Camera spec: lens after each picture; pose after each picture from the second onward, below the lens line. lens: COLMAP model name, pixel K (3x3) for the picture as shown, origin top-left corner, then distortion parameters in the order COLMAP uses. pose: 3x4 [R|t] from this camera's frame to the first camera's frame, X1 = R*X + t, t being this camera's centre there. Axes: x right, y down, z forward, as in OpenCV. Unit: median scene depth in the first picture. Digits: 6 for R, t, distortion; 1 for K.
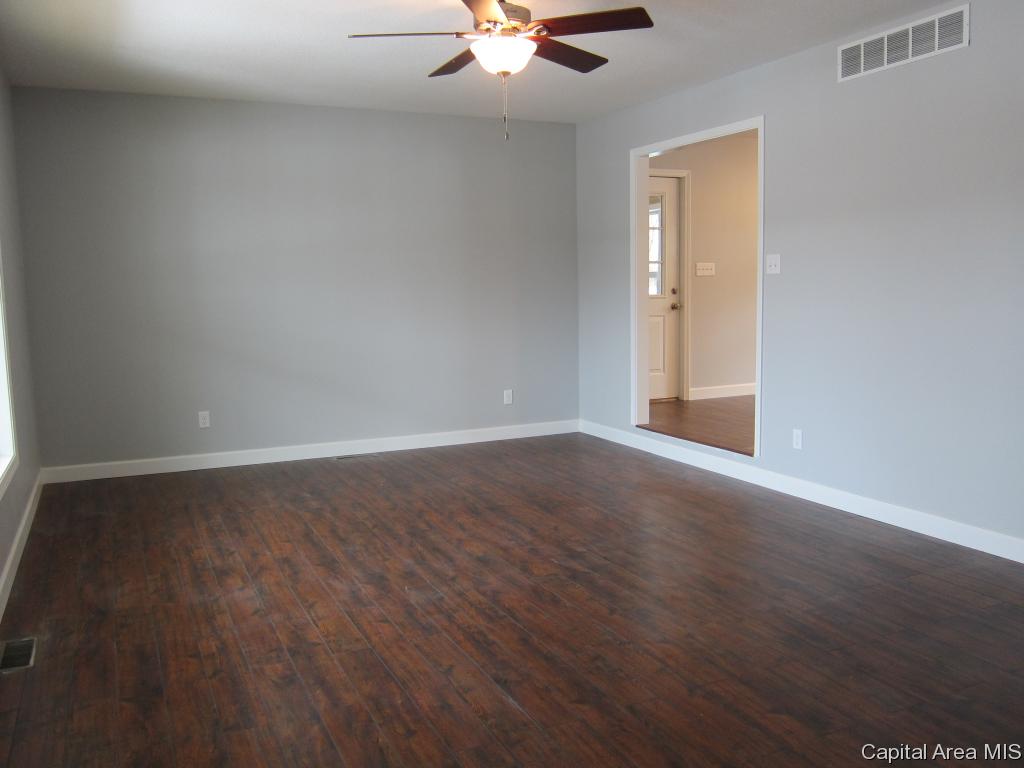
lens RADIAL K [[858.2, 0, 514.4], [0, 858.2, 385.4], [0, 0, 1]] dist [-0.060835, 0.018662]
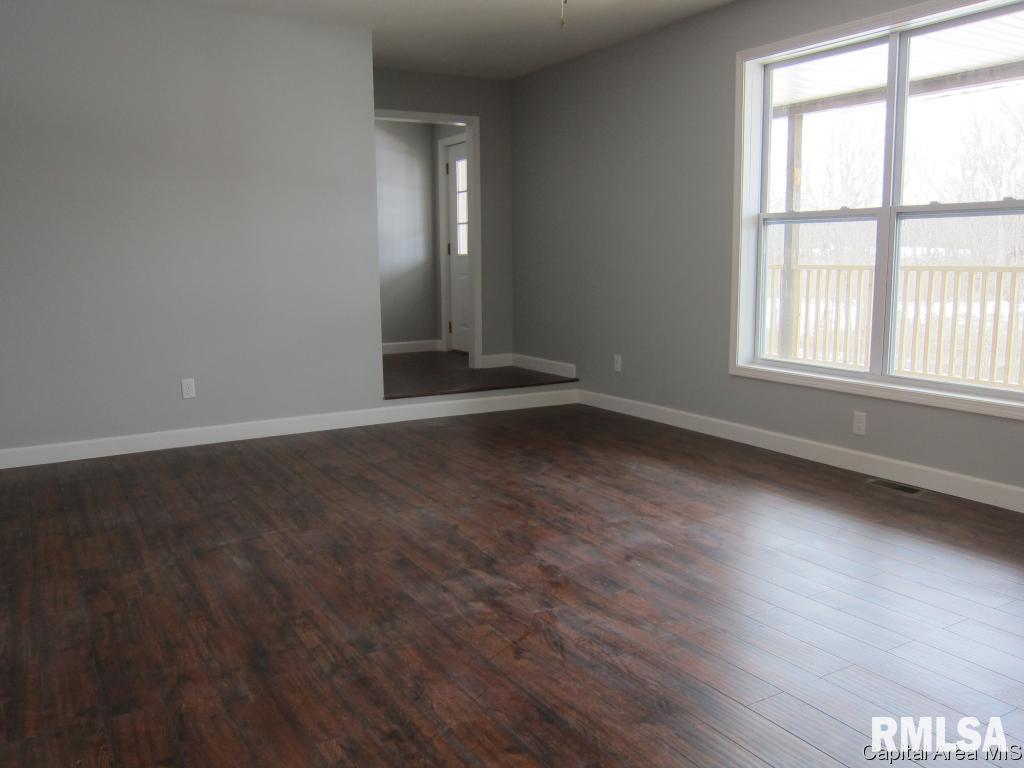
lens RADIAL K [[858.2, 0, 511.9], [0, 858.2, 385.1], [0, 0, 1]] dist [-0.060835, 0.018662]
pose [[-0.996591, 0.031976, -0.076048, 0.111448], [0.010466, 0.963385, 0.267918, -0.182270], [0.081830, 0.266209, -0.960436, 1.856717]]
